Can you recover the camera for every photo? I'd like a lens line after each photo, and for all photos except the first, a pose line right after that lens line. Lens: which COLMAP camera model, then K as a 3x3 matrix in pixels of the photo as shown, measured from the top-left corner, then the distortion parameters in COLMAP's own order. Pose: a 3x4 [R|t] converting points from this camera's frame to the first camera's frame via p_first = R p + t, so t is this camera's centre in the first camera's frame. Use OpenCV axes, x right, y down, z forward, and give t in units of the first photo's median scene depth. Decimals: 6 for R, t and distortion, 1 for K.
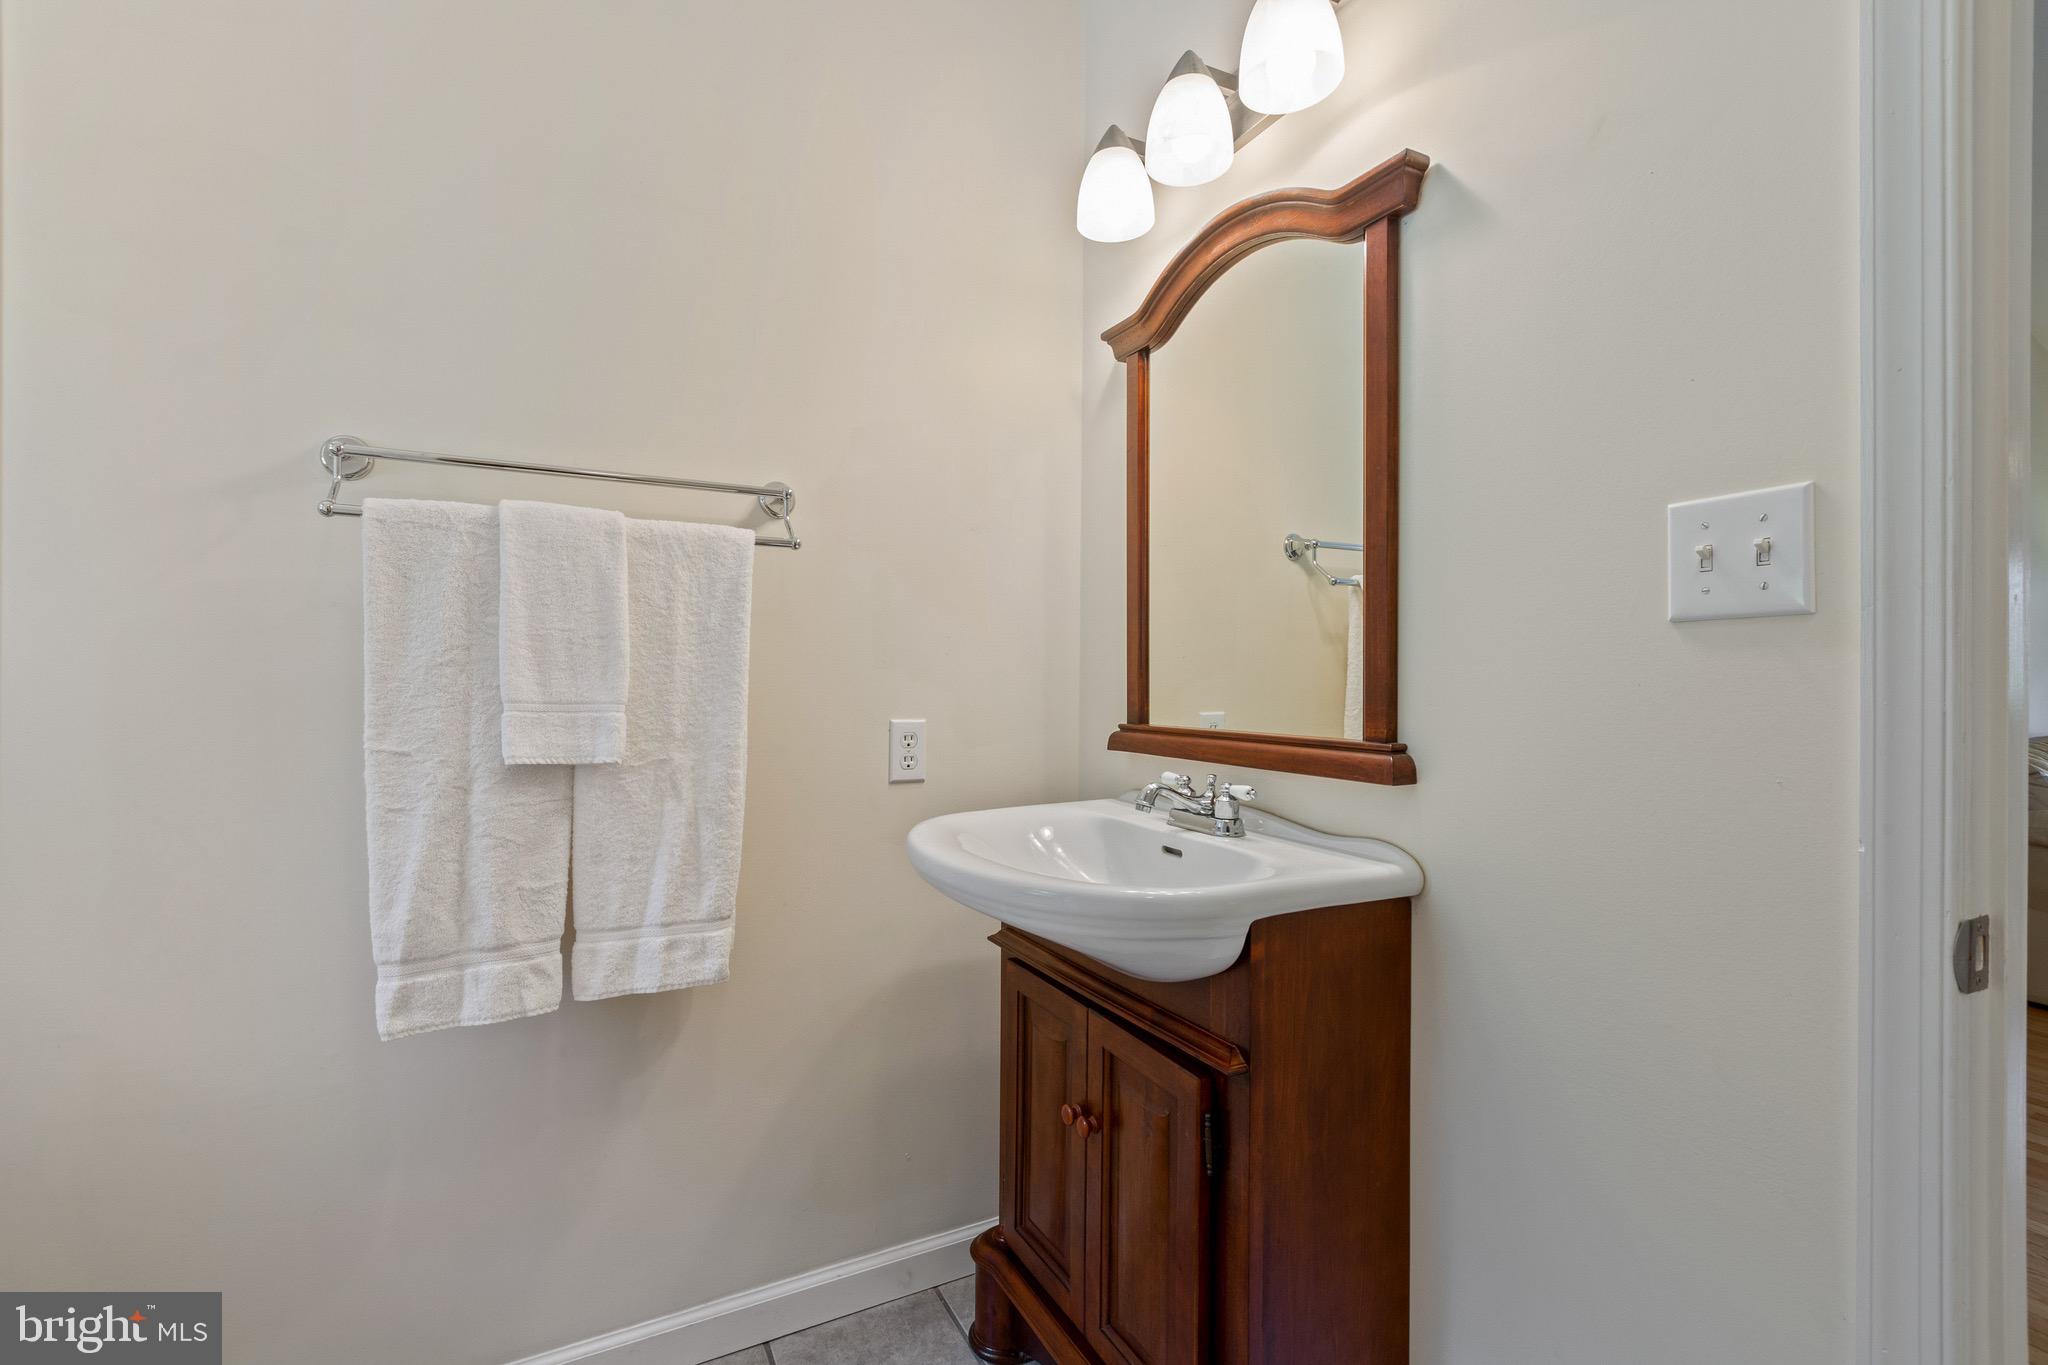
lens RADIAL K [[915.1, 0, 1025.6], [0, 915.1, 676.5], [0, 0, 1]] dist [0.001665, -0.000379]
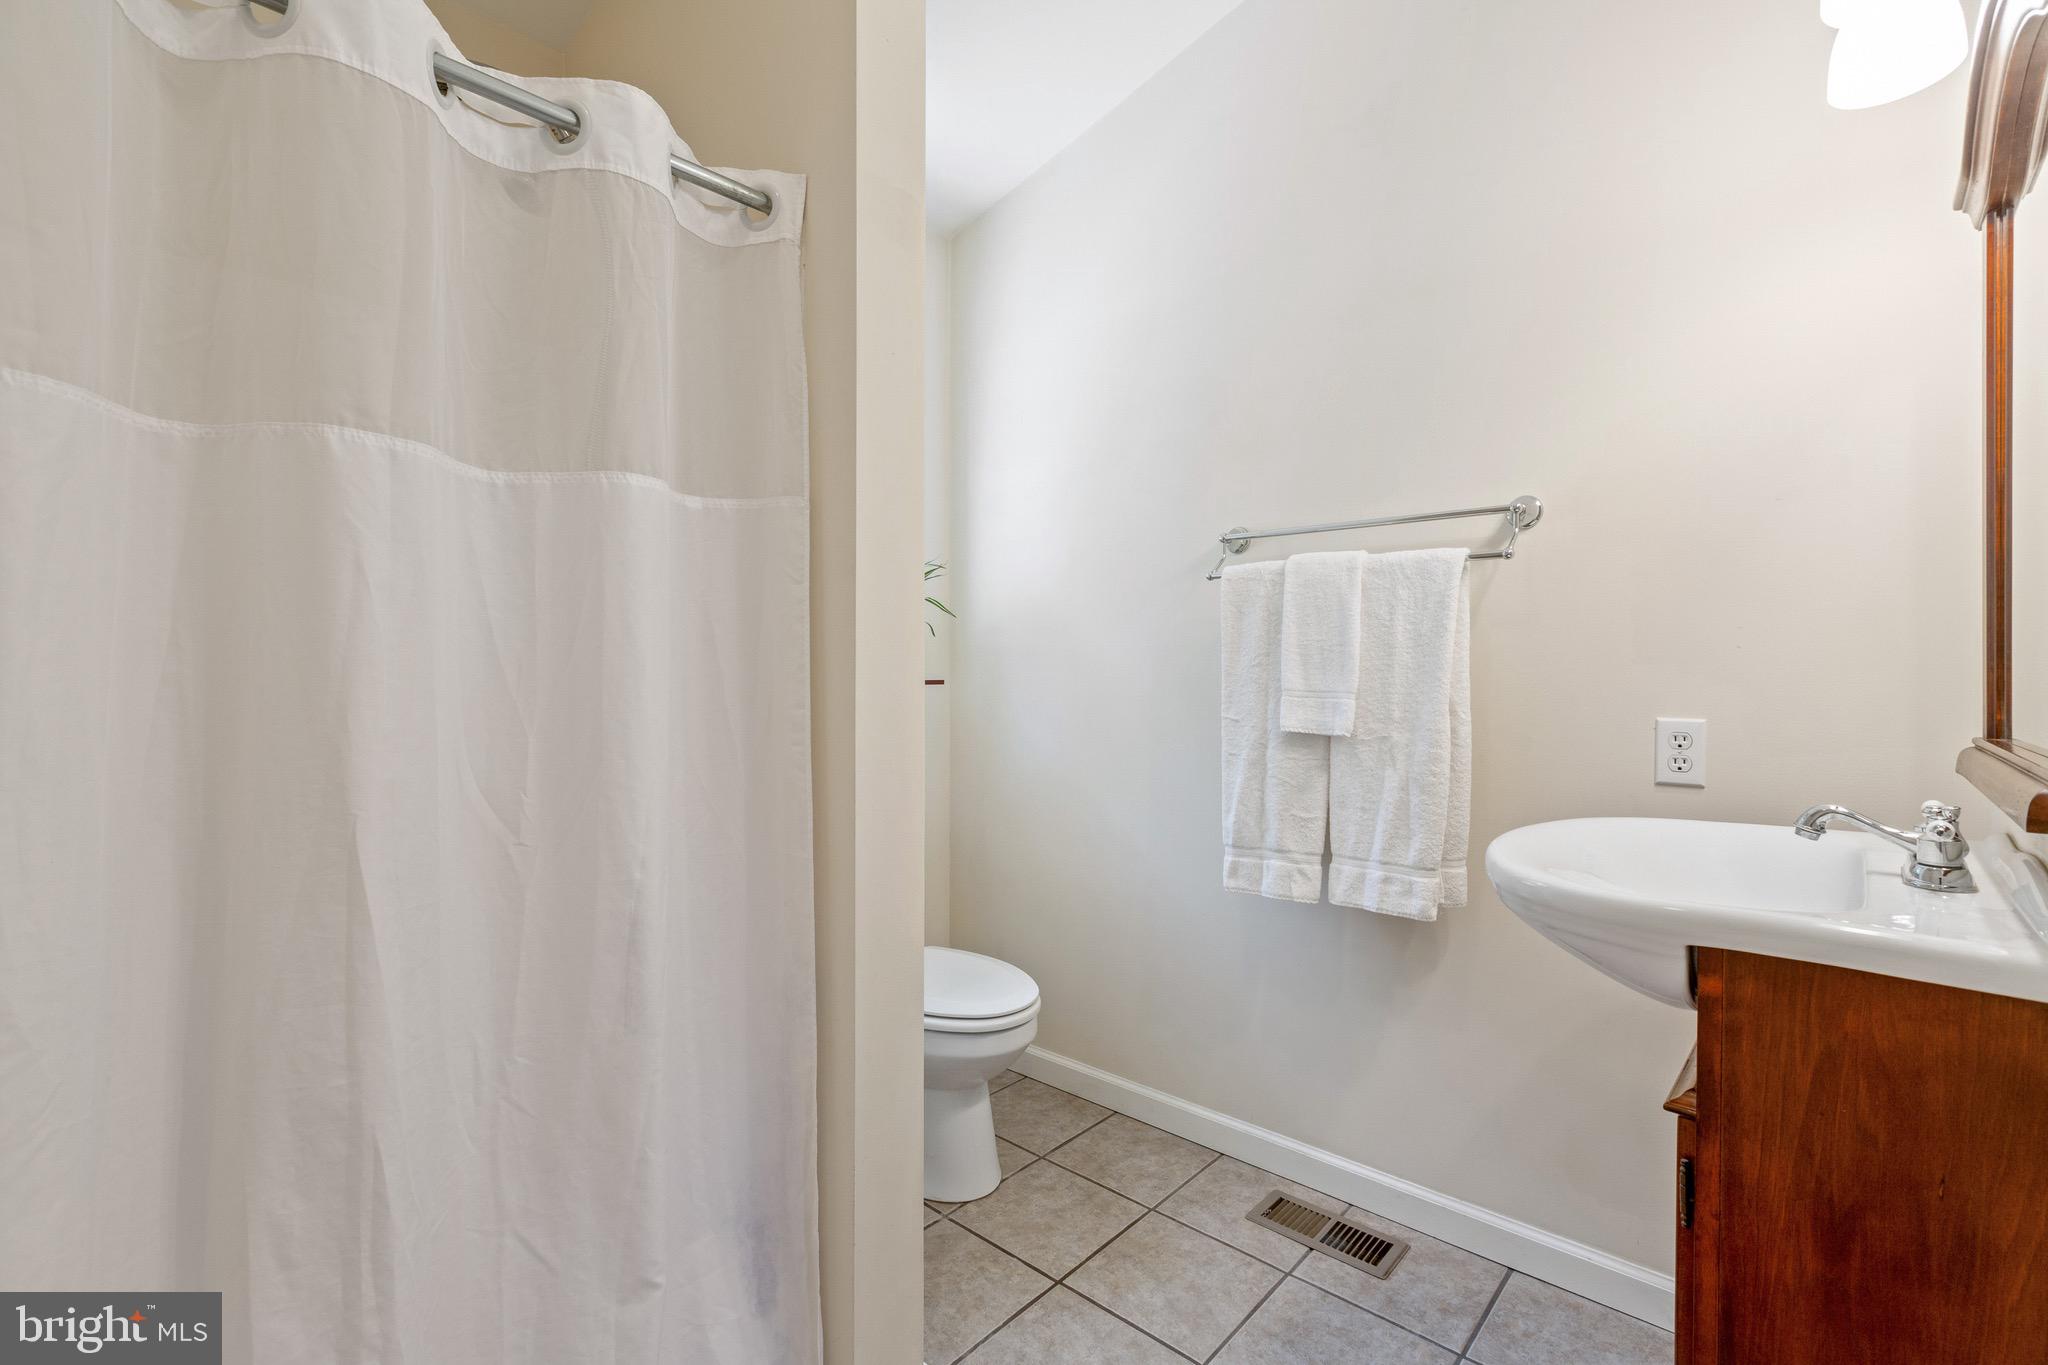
lens RADIAL K [[915.1, 0, 1025.6], [0, 915.1, 676.5], [0, 0, 1]] dist [0.001665, -0.000379]
pose [[0.346895, 0.000193, -0.937904, 0.676646], [0.001116, 0.999999, 0.000618, 0.003673], [0.937903, -0.001261, 0.346894, 0.070239]]
